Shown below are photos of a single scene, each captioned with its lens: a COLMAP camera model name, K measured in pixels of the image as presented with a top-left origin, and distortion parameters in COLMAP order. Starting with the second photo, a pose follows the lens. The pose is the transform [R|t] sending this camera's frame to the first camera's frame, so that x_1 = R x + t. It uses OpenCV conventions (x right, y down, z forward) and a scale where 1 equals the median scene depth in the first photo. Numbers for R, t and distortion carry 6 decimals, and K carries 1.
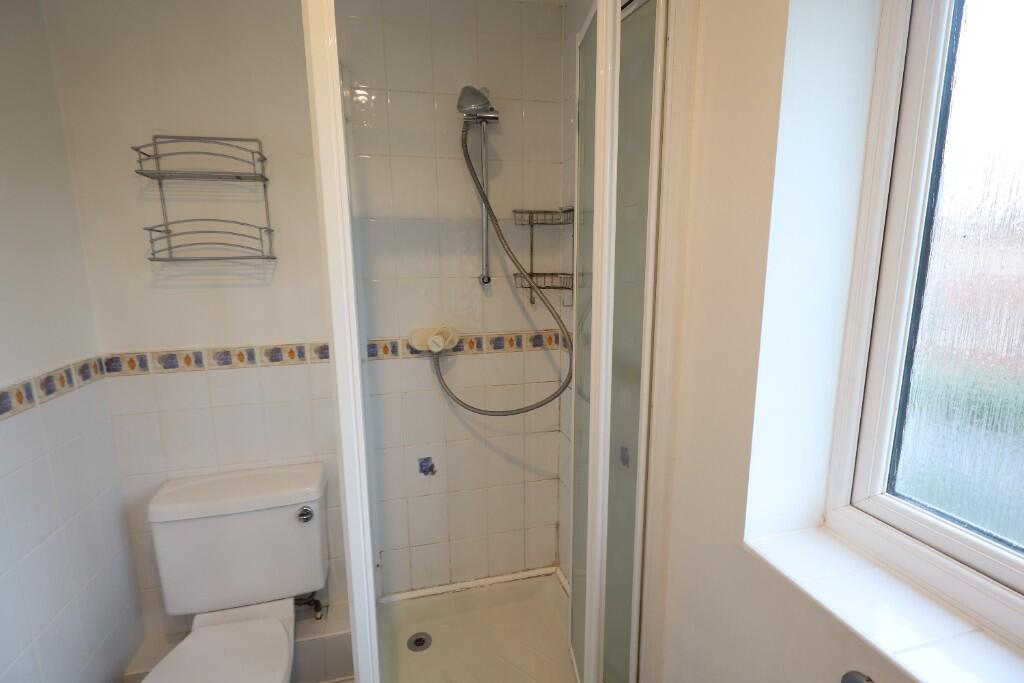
lens RADIAL K [[473.4, 0, 511.5], [0, 473.4, 340.1], [0, 0, 1]] dist [-0.002901, 0.001219]
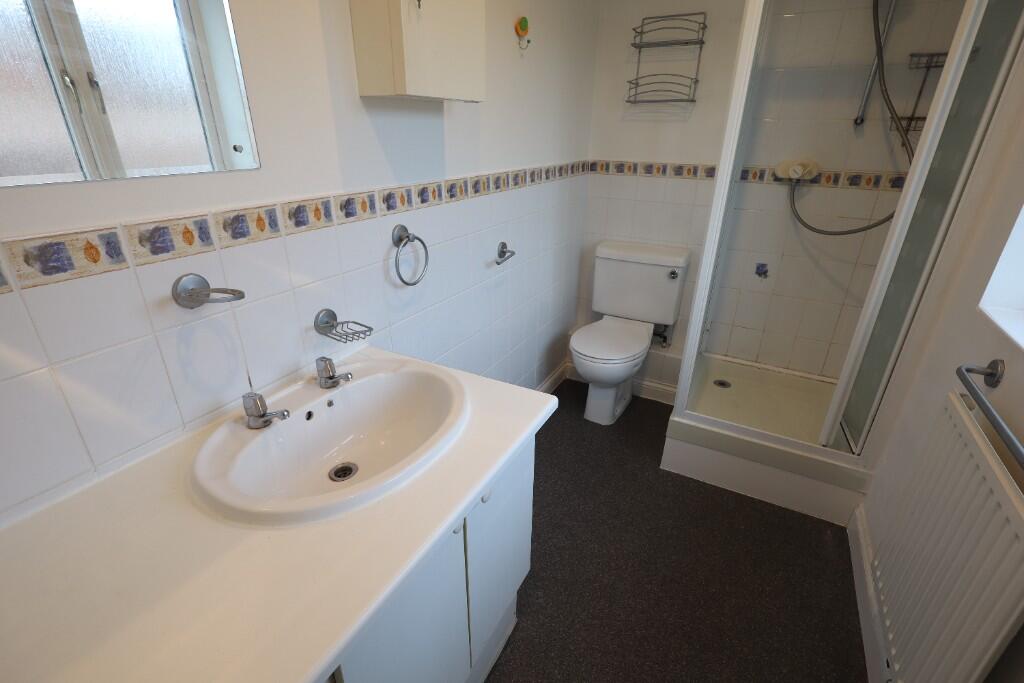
lens RADIAL K [[473.4, 0, 513.7], [0, 473.4, 341.1], [0, 0, 1]] dist [-0.002901, 0.001219]
pose [[0.731222, 0.298938, -0.613148, 0.215900], [-0.135735, 0.944649, 0.298687, 0.166731], [0.668499, -0.135181, 0.731324, -0.556678]]
